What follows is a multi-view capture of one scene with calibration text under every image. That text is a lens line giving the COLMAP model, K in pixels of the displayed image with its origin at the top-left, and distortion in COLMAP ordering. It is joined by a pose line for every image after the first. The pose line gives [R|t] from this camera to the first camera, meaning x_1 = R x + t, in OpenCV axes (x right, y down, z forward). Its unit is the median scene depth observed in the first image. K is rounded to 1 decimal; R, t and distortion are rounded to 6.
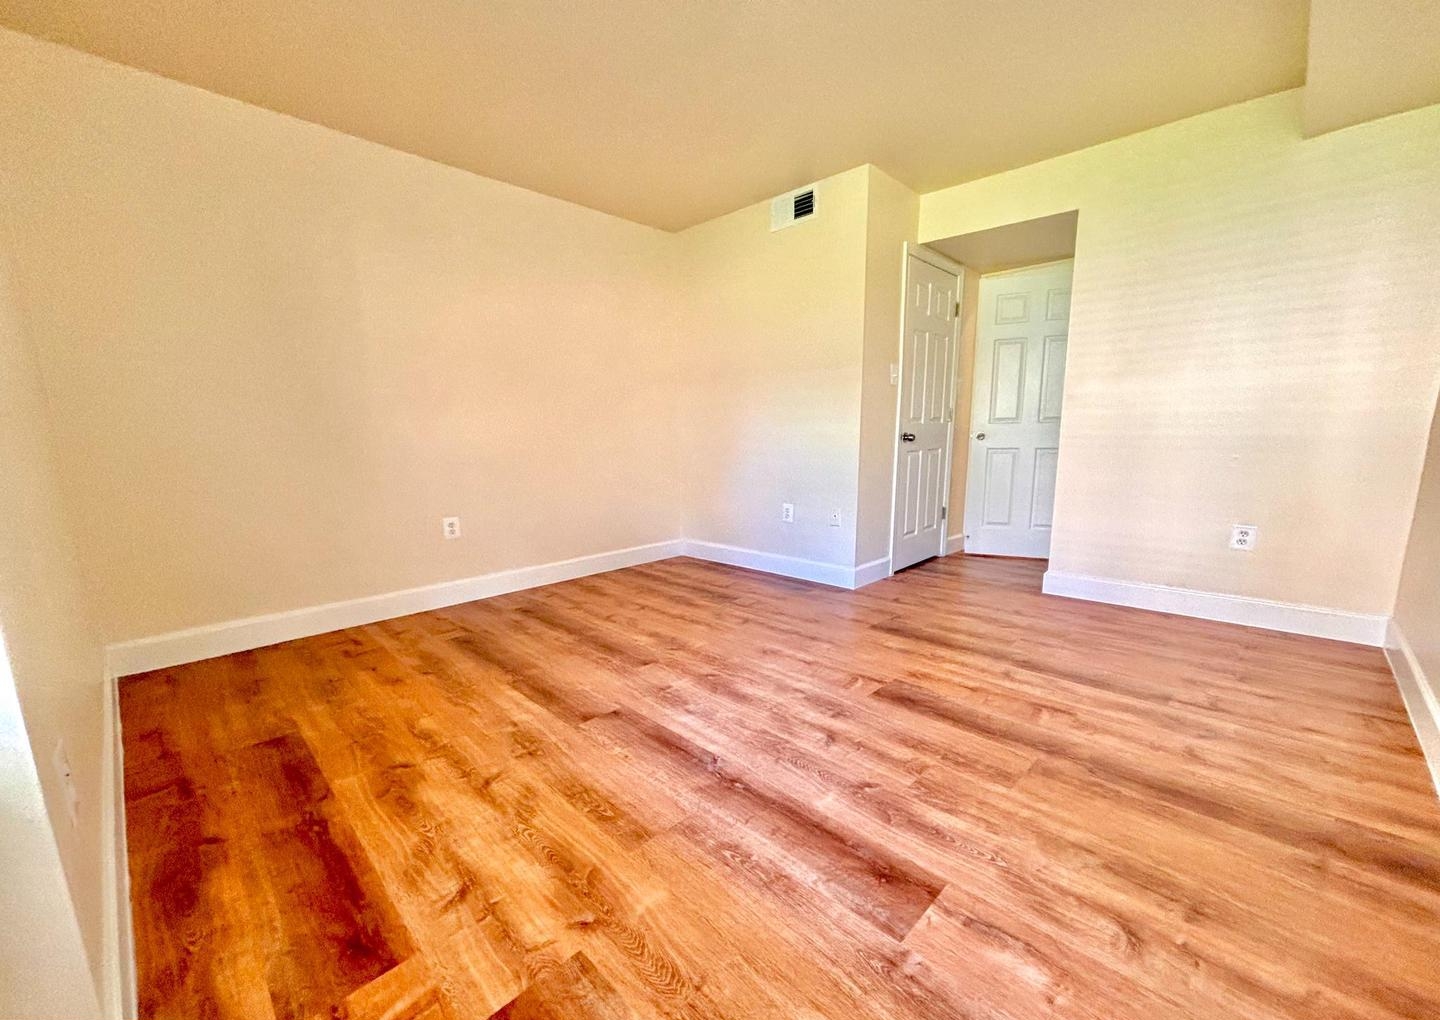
lens RADIAL K [[577.7, 0, 718.7], [0, 577.7, 540.4], [0, 0, 1]] dist [-0.003504, -0.000452]
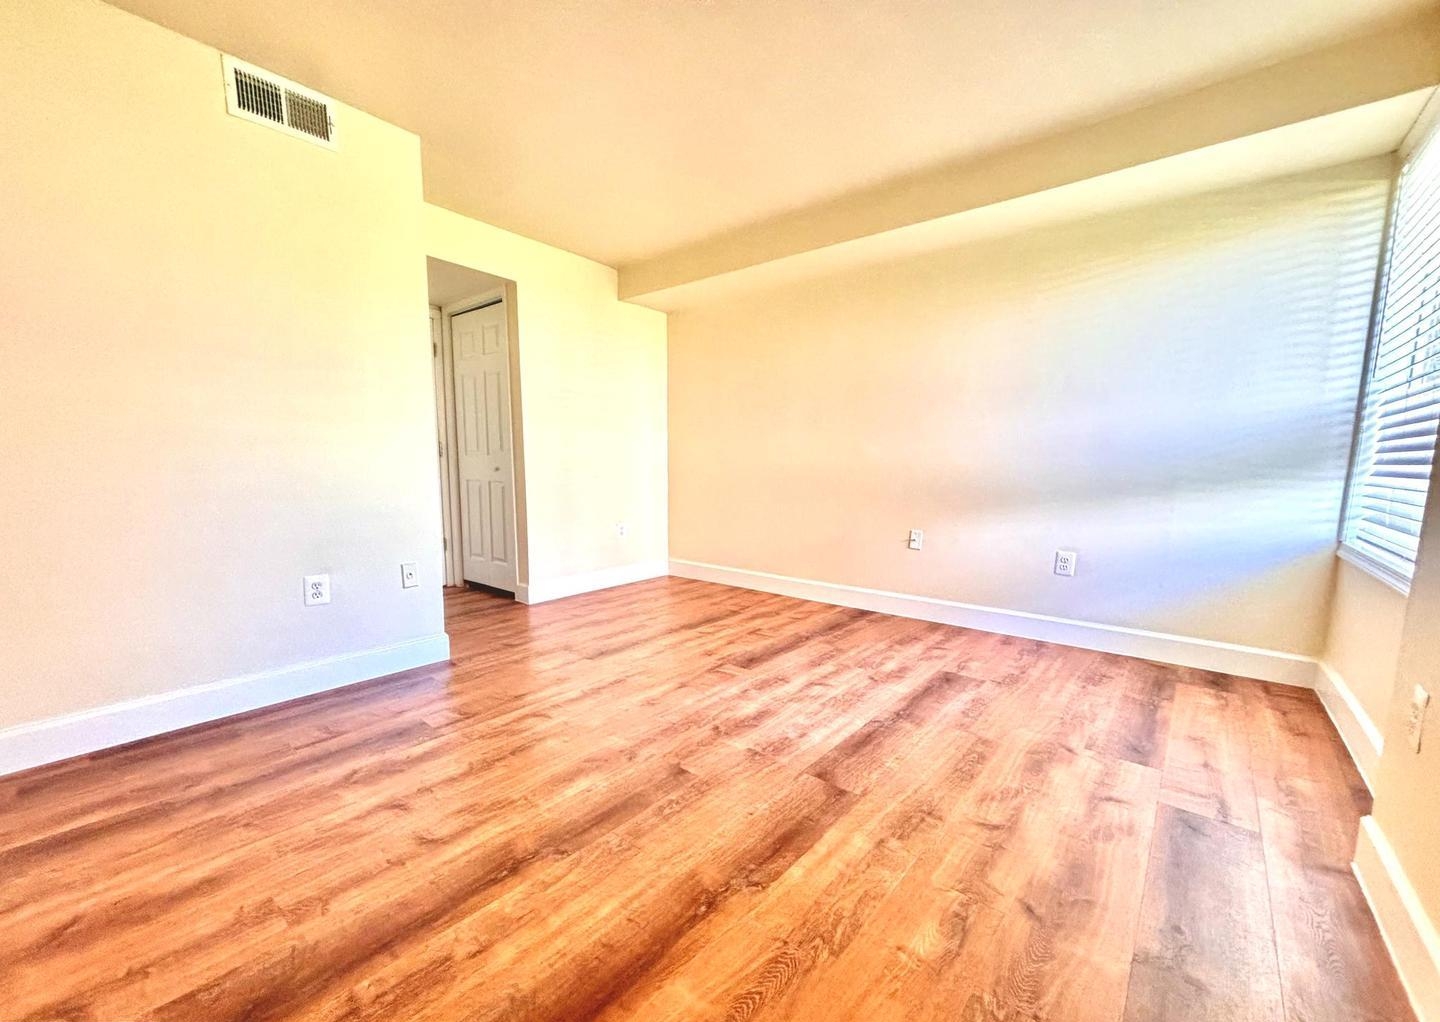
lens RADIAL K [[577.7, 0, 718.7], [0, 577.7, 541.4], [0, 0, 1]] dist [-0.003504, -0.000452]
pose [[-0.080076, -0.126543, 0.988724, -1.015413], [0.184231, 0.972941, 0.139444, -0.206627], [-0.979616, 0.193319, -0.054596, 1.151679]]
